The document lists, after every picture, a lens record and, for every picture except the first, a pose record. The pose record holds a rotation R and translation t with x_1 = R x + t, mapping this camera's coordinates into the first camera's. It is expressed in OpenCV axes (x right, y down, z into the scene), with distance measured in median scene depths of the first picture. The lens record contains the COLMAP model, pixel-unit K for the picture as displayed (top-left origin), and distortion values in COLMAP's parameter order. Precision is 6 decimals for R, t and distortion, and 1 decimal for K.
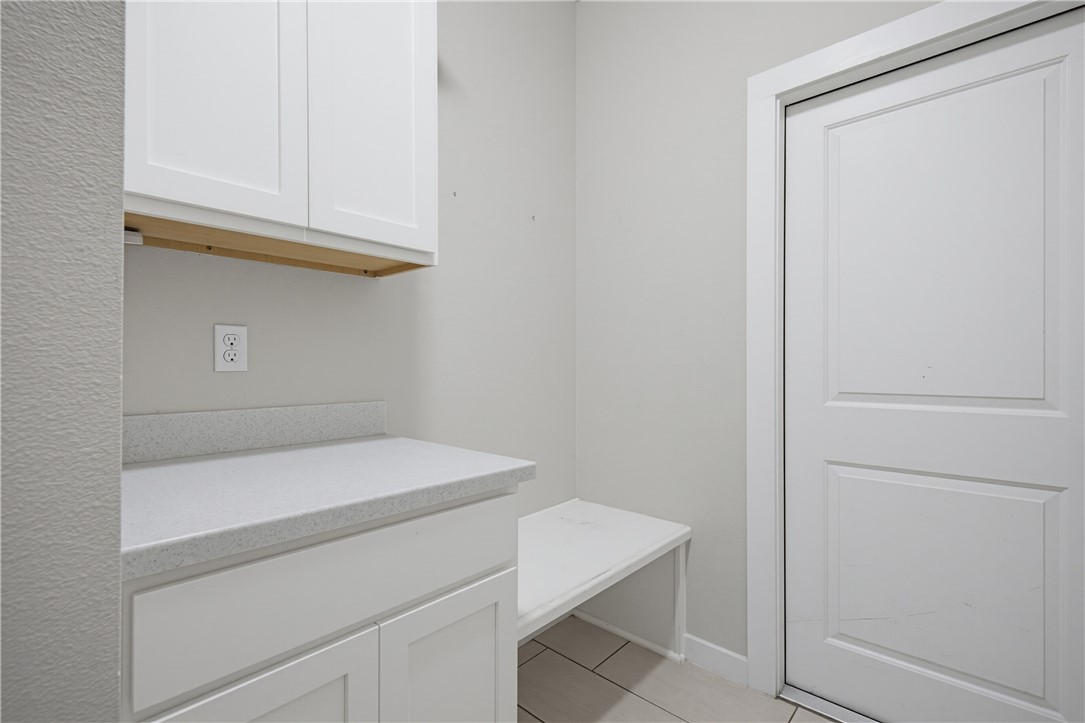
lens RADIAL K [[489.0, 0, 544.1], [0, 489.0, 359.9], [0, 0, 1]] dist [0.001966, -0.000264]
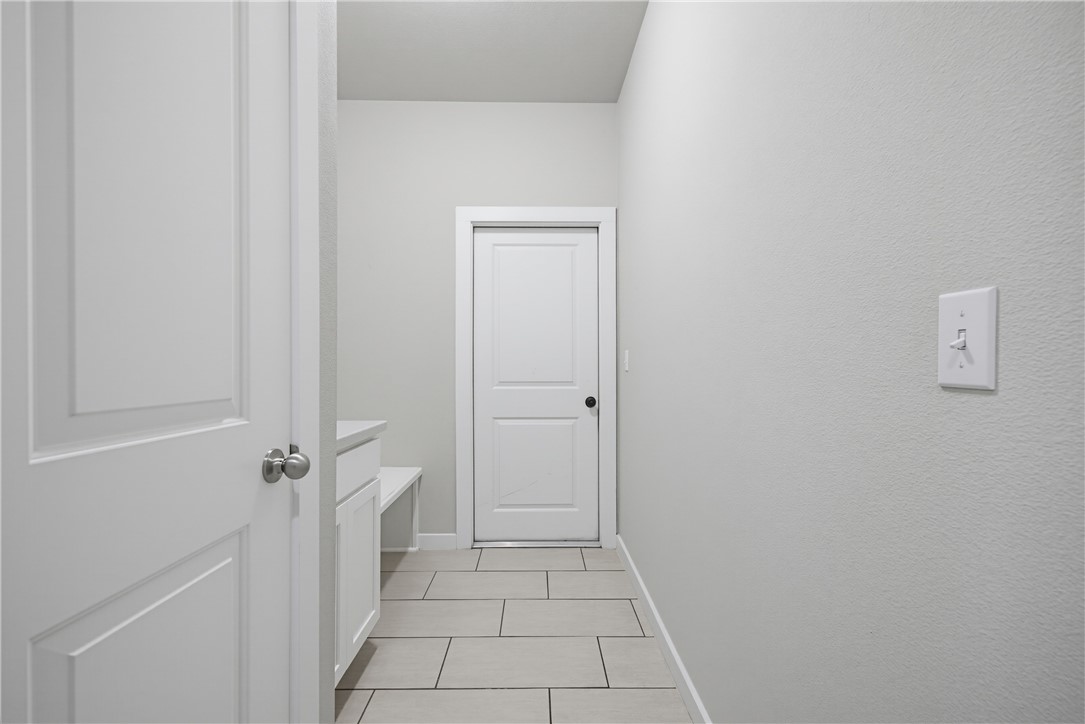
lens RADIAL K [[437.4, 0, 542.2], [0, 437.4, 365.4], [0, 0, 1]] dist [0.001139, 0.000401]
pose [[0.731847, -0.001825, 0.681466, -0.449986], [0.001106, 0.999998, 0.001490, -0.002372], [-0.681468, -0.000337, 0.731848, -0.385493]]
